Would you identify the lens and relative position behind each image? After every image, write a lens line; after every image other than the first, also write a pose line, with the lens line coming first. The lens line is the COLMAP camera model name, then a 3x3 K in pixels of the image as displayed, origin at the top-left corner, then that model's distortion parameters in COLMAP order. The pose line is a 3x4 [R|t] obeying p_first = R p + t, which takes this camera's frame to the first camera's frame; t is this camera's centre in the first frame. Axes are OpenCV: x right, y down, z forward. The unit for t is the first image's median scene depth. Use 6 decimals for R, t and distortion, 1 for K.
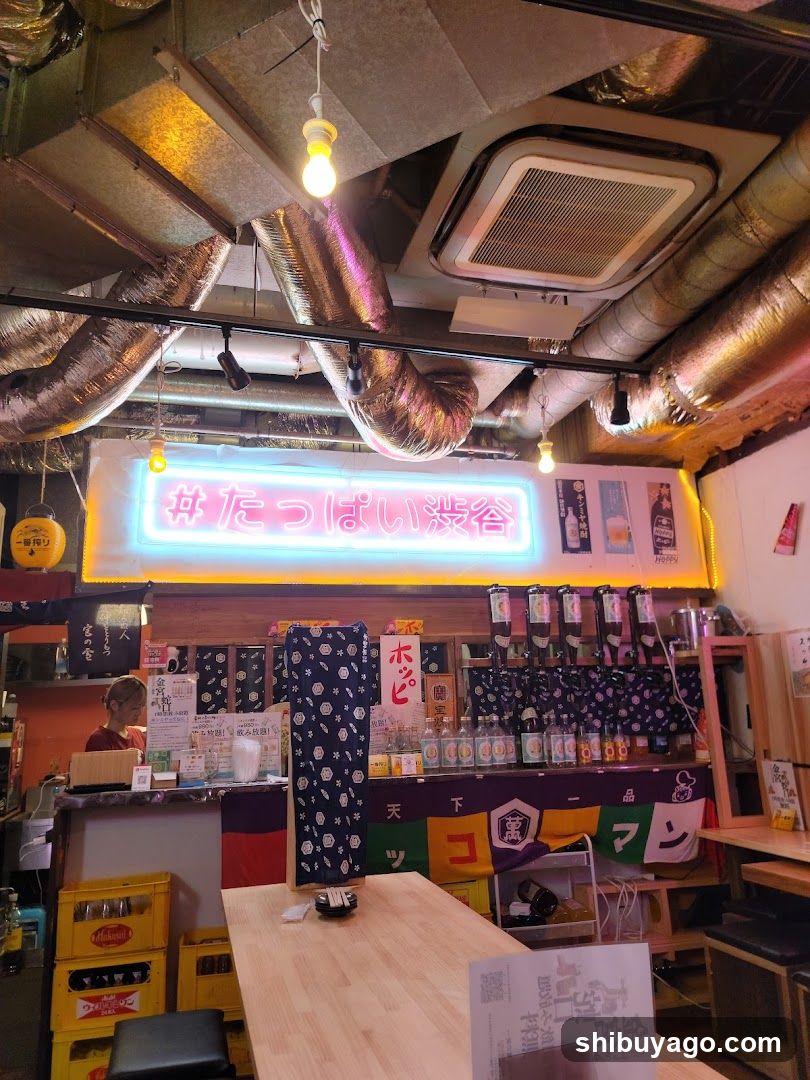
lens RADIAL K [[742.7, 0, 400.4], [0, 742.7, 552.3], [0, 0, 1]] dist [0.047491, -0.041501]
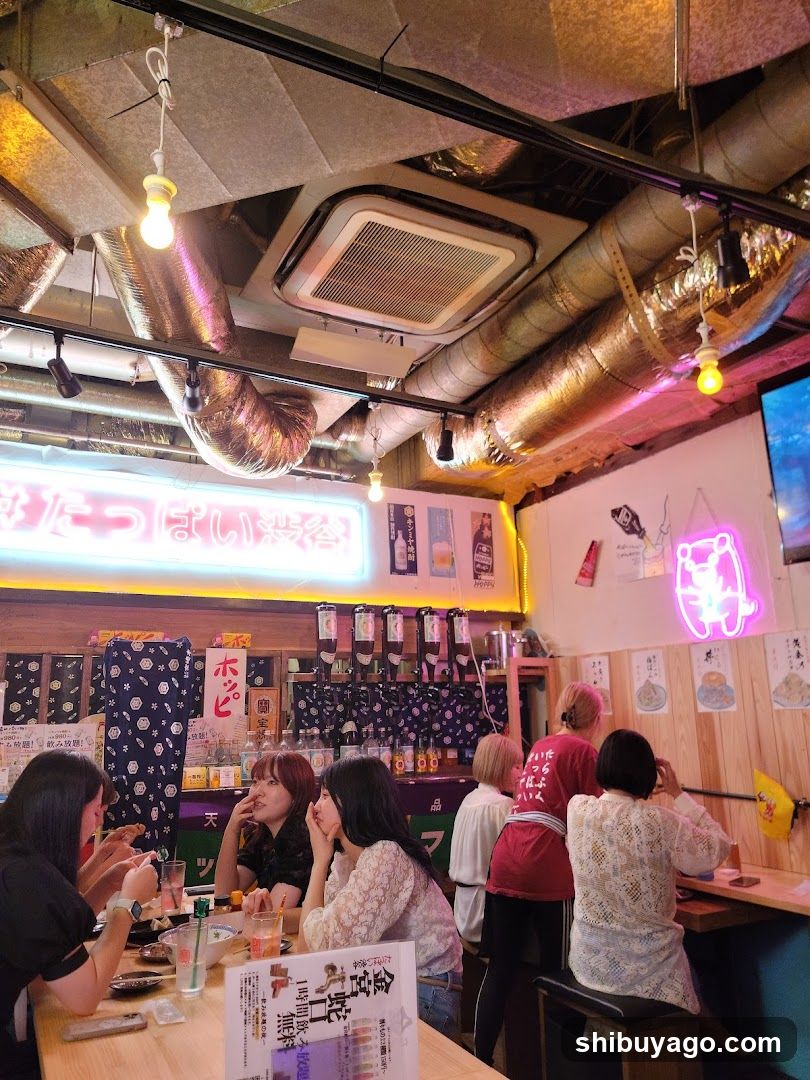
lens RADIAL K [[791.0, 0, 405.0], [0, 791.0, 540.0], [0, 0, 1]] dist [0.070090, -0.076655]
pose [[0.981076, 0.054420, 0.185816, 0.029285], [-0.054335, 0.998507, -0.005551, -0.044076], [-0.185840, -0.004651, 0.982569, -0.108148]]
